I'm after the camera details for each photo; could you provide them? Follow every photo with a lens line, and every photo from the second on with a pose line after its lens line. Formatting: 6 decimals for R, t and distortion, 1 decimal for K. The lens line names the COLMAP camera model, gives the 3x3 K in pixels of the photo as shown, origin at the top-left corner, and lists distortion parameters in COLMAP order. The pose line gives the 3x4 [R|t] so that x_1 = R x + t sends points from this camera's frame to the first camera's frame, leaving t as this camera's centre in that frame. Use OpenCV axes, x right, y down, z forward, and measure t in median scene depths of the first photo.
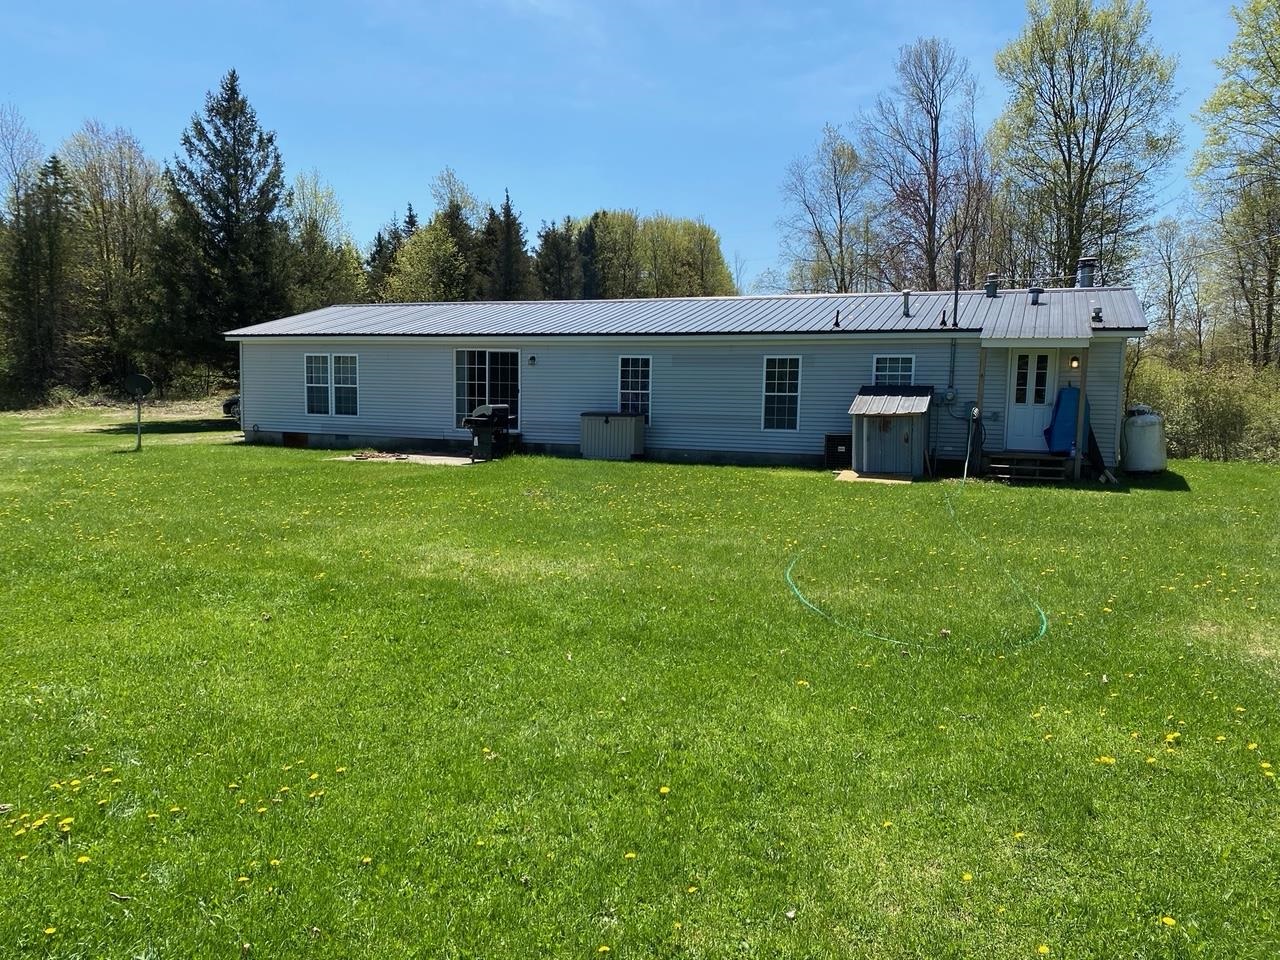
lens RADIAL K [[977.3, 0, 632.6], [0, 977.3, 526.3], [0, 0, 1]] dist [0.054922, -0.036931]
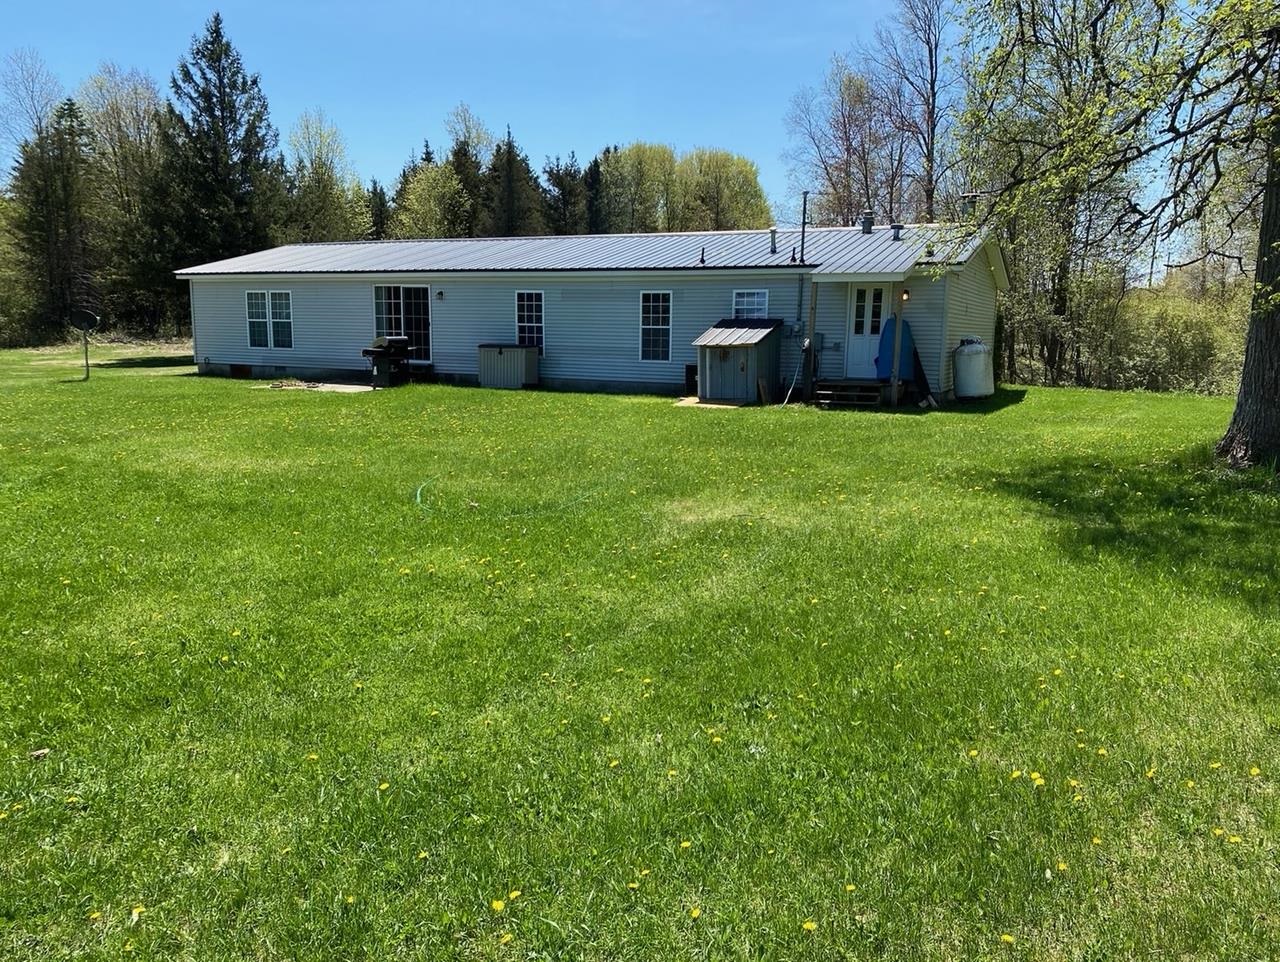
lens RADIAL K [[977.3, 0, 639.1], [0, 977.3, 509.9], [0, 0, 1]] dist [0.054922, -0.036931]
pose [[0.999126, 0.003501, -0.041663, 0.125533], [-0.001557, 0.998912, 0.046605, 0.011032], [0.041781, -0.046500, 0.998044, -0.057650]]
